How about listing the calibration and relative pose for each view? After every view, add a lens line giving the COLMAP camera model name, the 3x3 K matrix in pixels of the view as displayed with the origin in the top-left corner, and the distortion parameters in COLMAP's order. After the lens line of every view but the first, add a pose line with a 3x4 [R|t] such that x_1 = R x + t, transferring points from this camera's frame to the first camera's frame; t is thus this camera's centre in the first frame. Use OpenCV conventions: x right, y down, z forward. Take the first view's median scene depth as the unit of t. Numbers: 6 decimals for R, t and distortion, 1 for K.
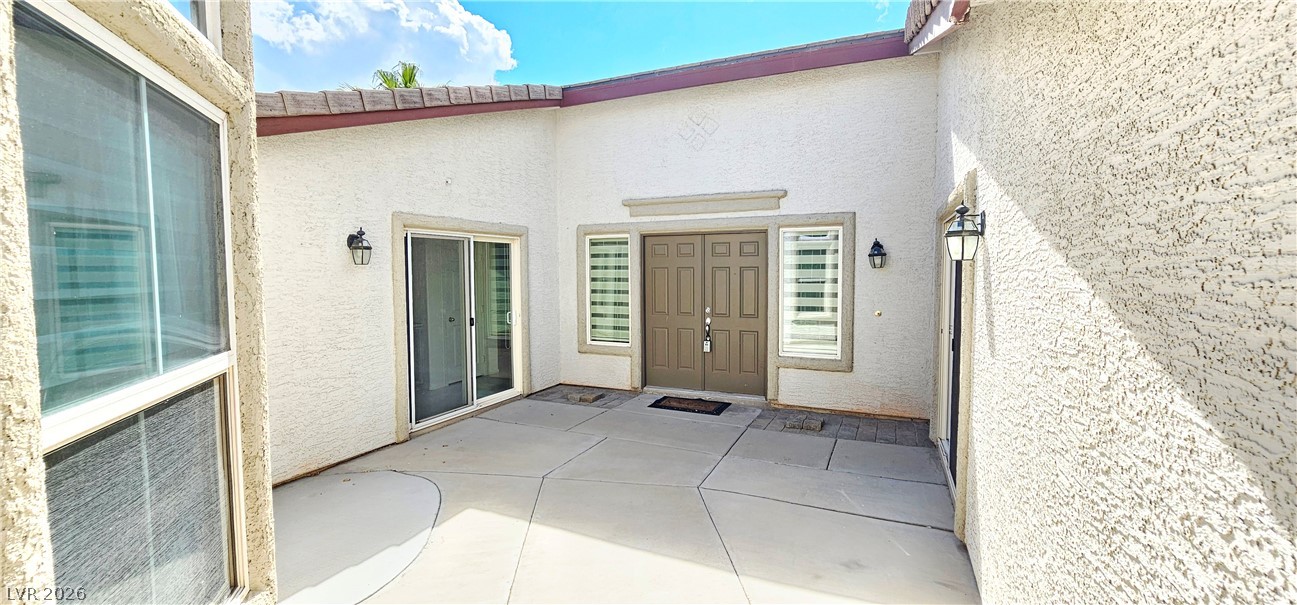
lens RADIAL K [[535.8, 0, 644.1], [0, 535.8, 300.4], [0, 0, 1]] dist [-0.000058, -0.001305]
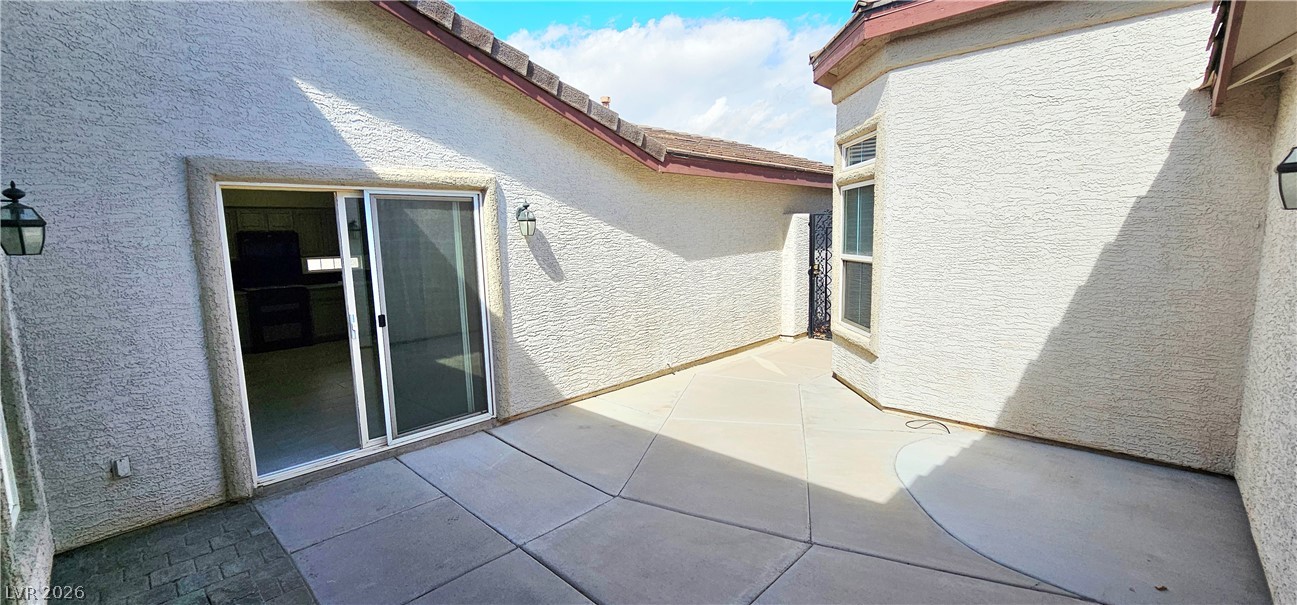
lens RADIAL K [[535.8, 0, 645.8], [0, 535.8, 301.9], [0, 0, 1]] dist [-0.000058, -0.001305]
pose [[-0.943781, -0.015231, 0.330220, -0.175139], [0.047680, 0.982220, 0.181575, -0.085372], [-0.327114, 0.187112, -0.926275, 1.360012]]
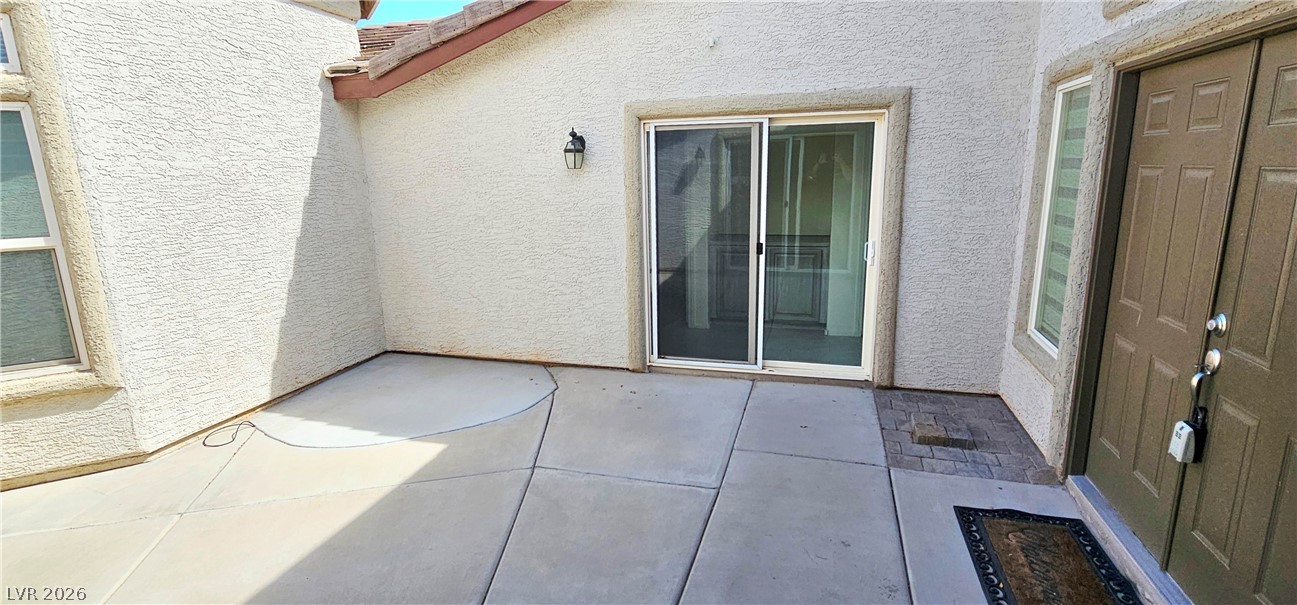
lens RADIAL K [[598.6, 0, 648.0], [0, 598.6, 305.1], [0, 0, 1]] dist [-0.015922, 0.000106]
pose [[0.148600, 0.223866, -0.963225, 0.477532], [-0.036298, 0.974618, 0.220914, -0.062130], [0.988231, 0.002135, 0.152954, 0.853389]]
